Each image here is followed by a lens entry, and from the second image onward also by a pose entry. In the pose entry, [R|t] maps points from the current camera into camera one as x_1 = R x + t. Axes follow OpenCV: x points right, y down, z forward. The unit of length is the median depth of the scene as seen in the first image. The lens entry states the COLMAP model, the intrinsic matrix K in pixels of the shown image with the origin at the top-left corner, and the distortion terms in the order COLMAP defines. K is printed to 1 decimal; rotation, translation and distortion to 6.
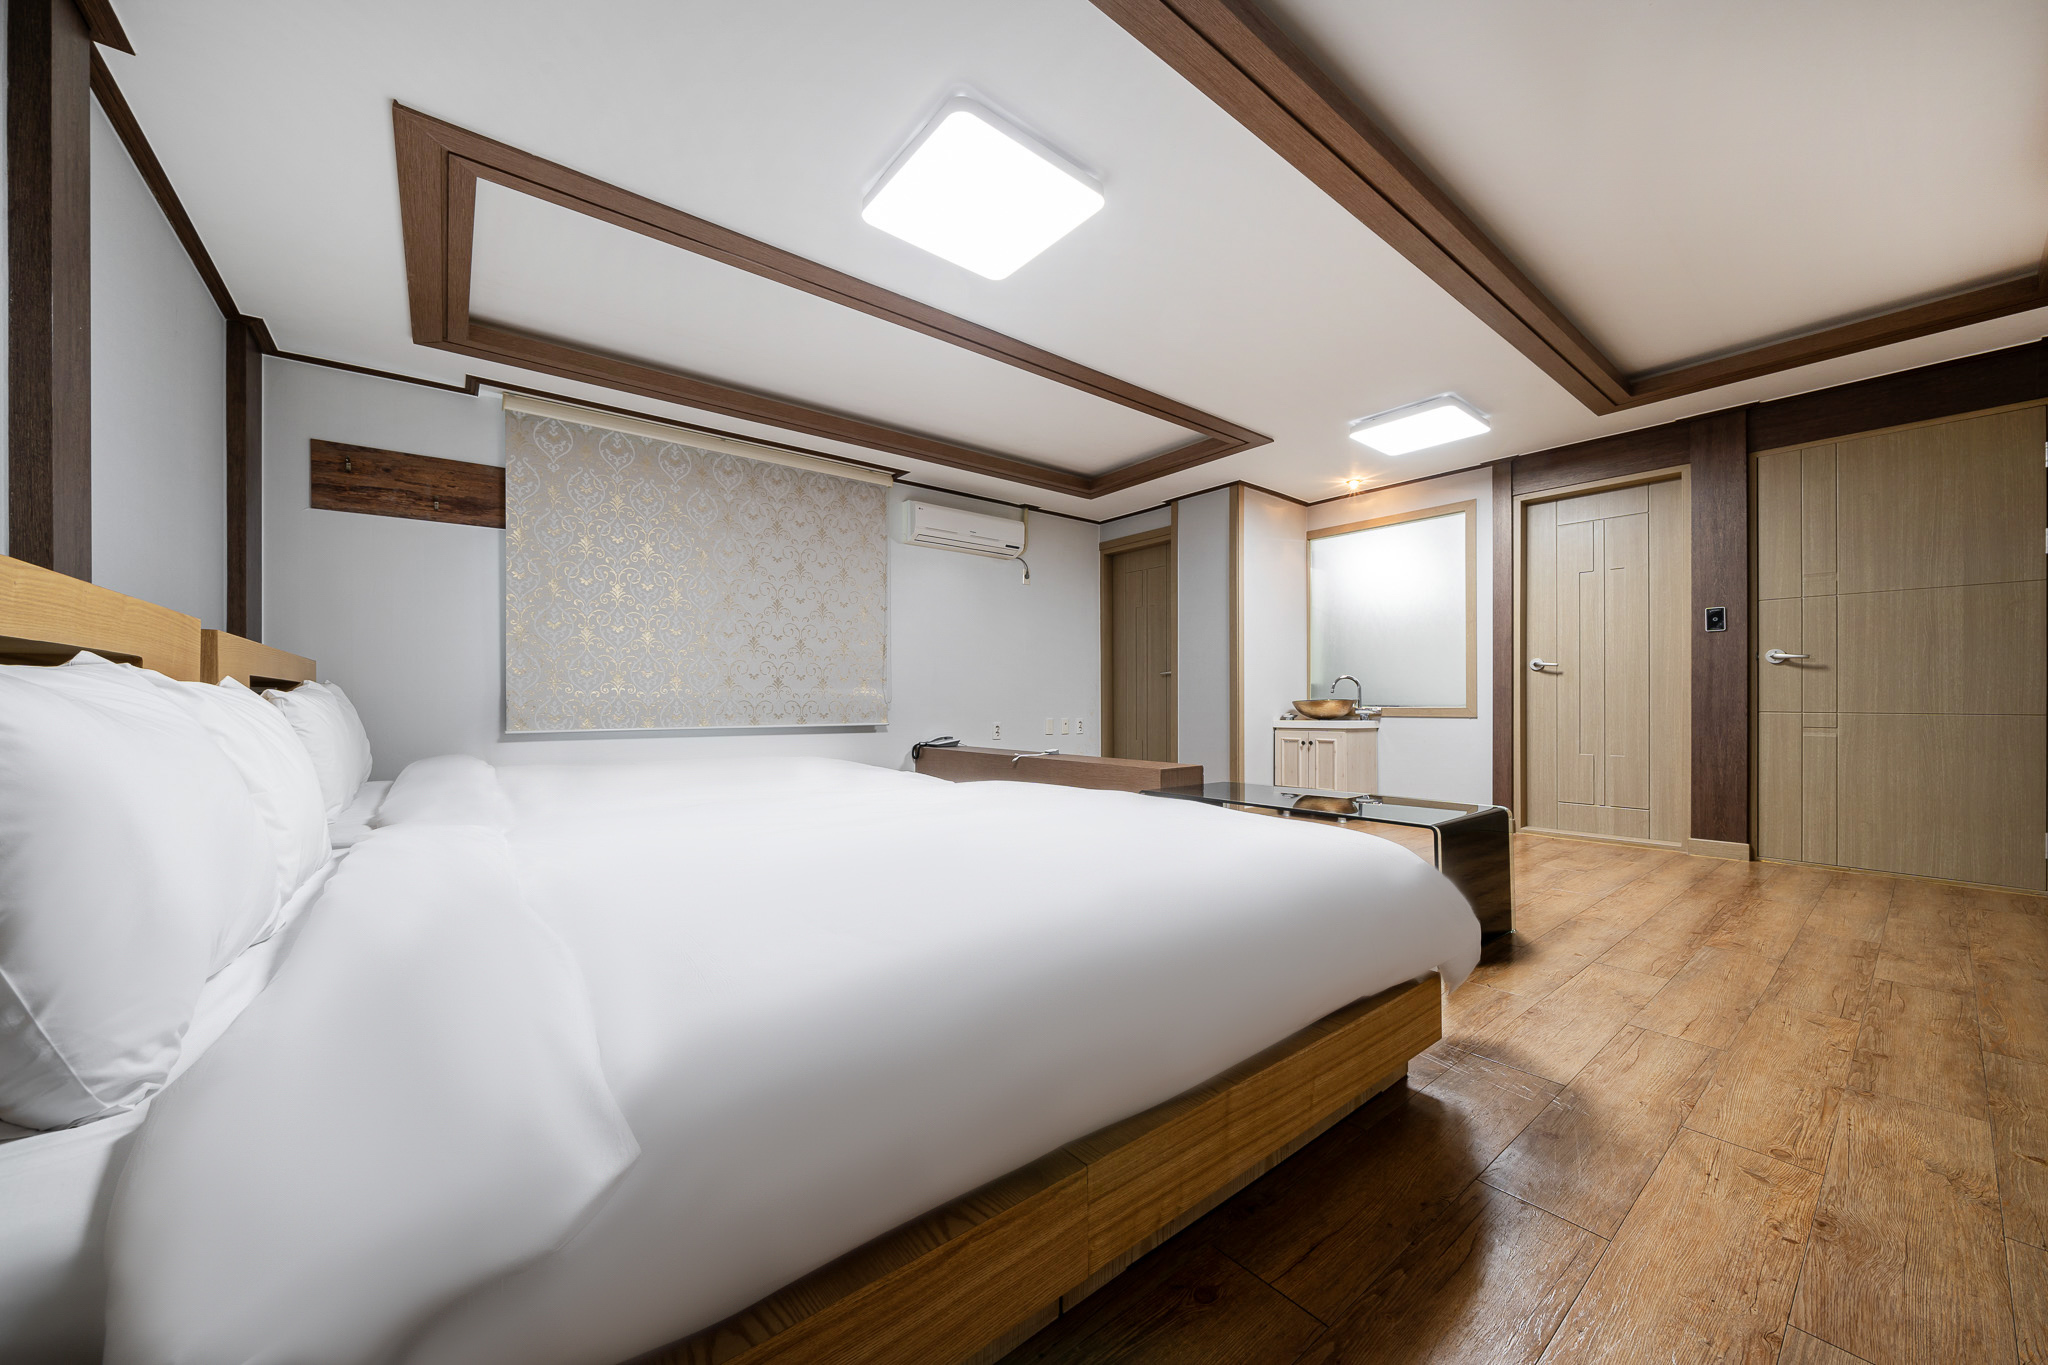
lens RADIAL K [[710.5, 0, 1015.1], [0, 710.5, 700.4], [0, 0, 1]] dist [-0.002133, -0.000051]
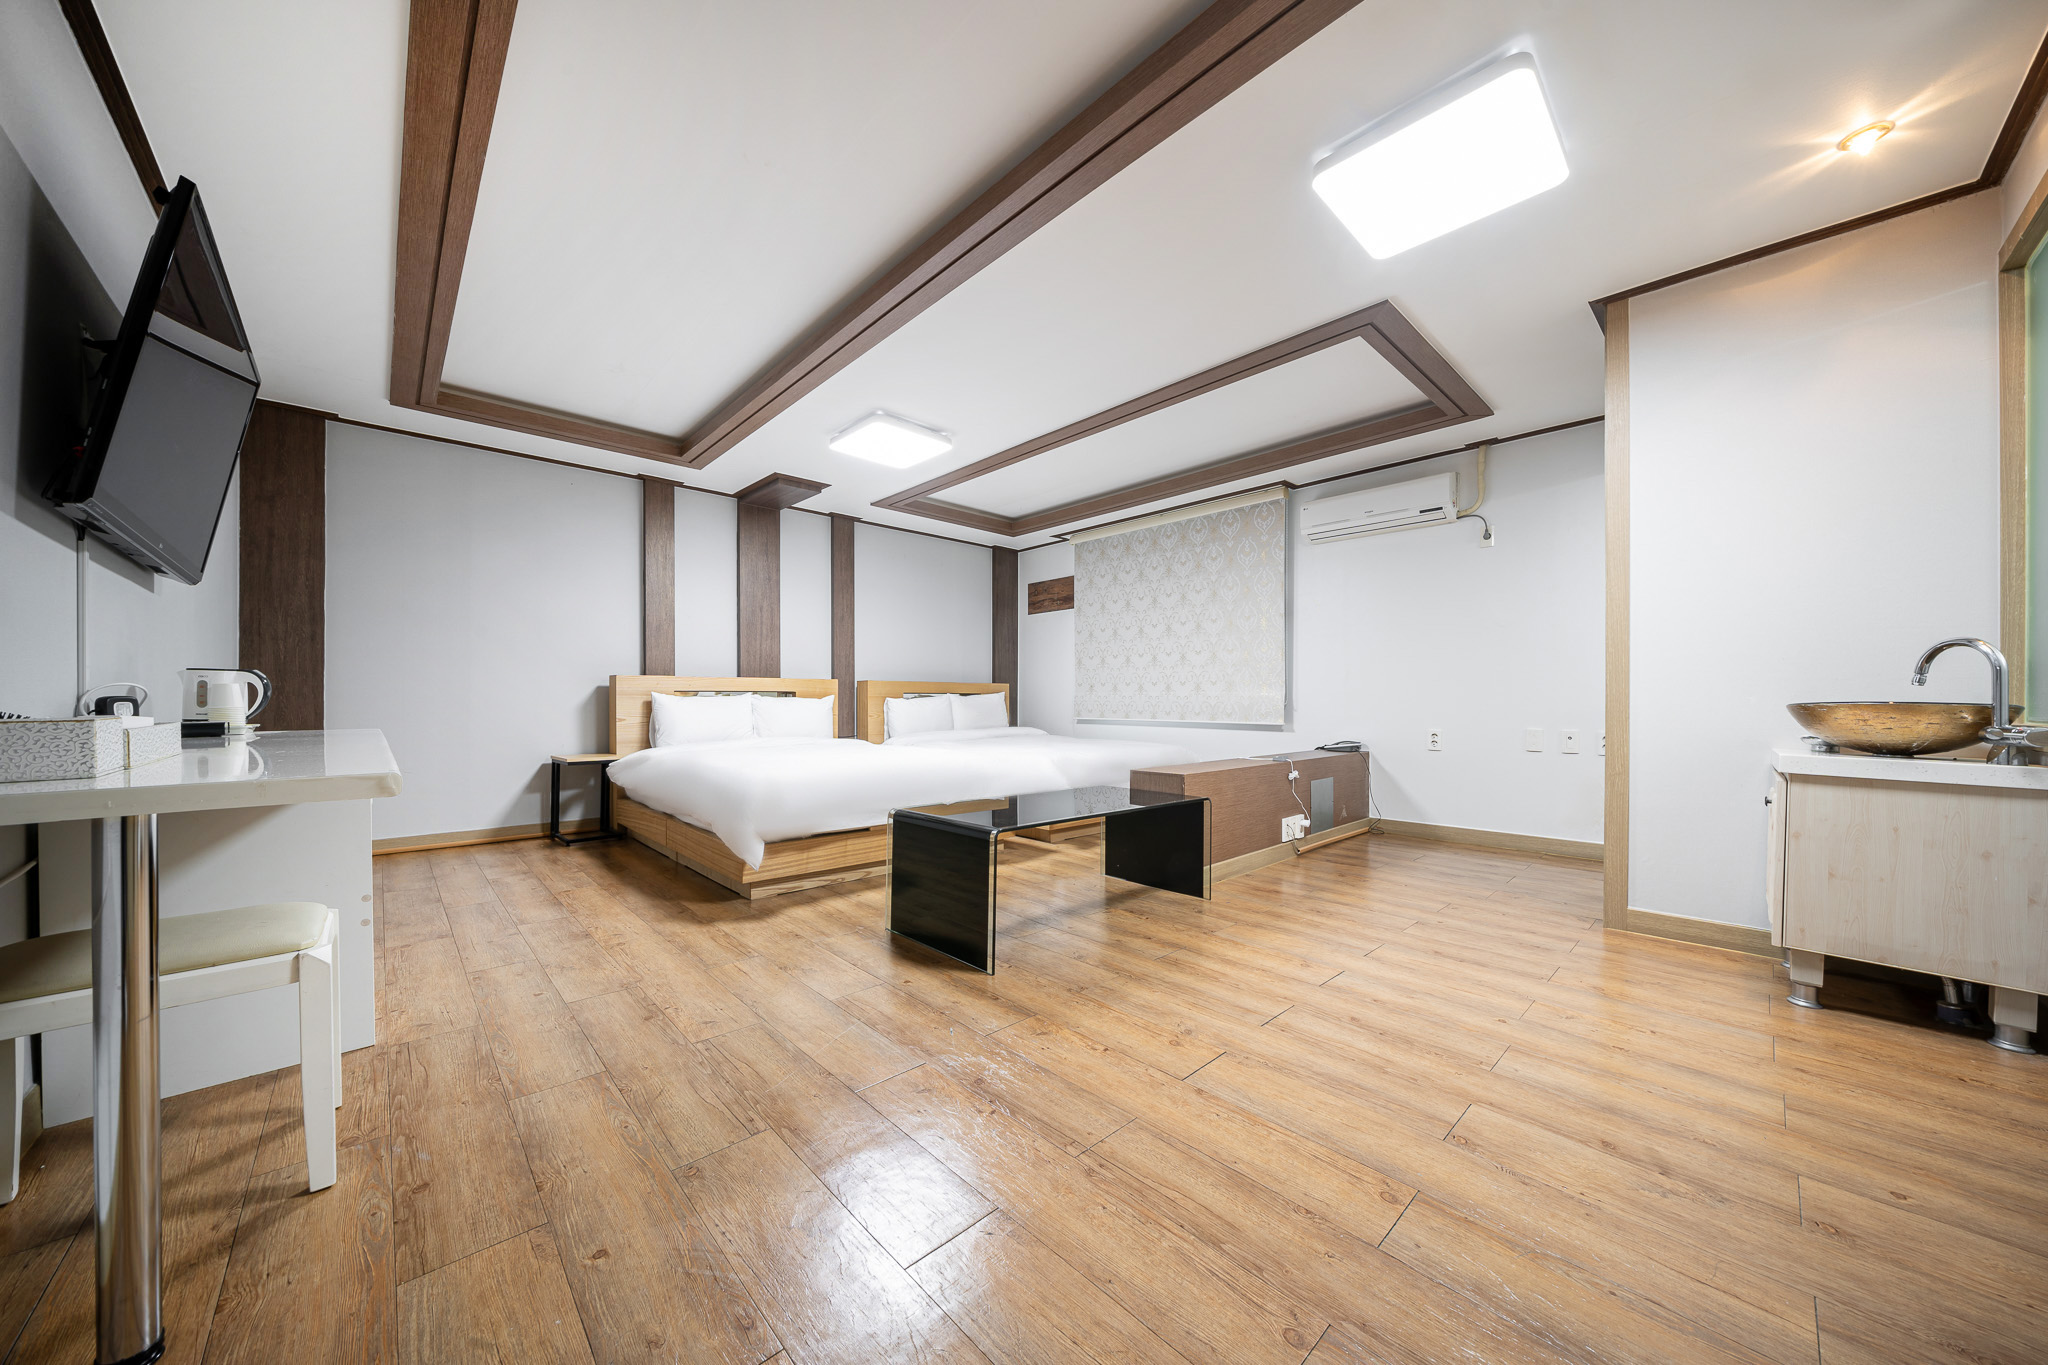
lens RADIAL K [[710.5, 0, 1015.1], [0, 710.5, 700.4], [0, 0, 1]] dist [-0.002133, -0.000051]
pose [[0.079052, 0.002200, -0.996868, 1.206551], [-0.003076, 0.999993, 0.001963, -0.003653], [0.996866, 0.002911, 0.079058, 0.751444]]
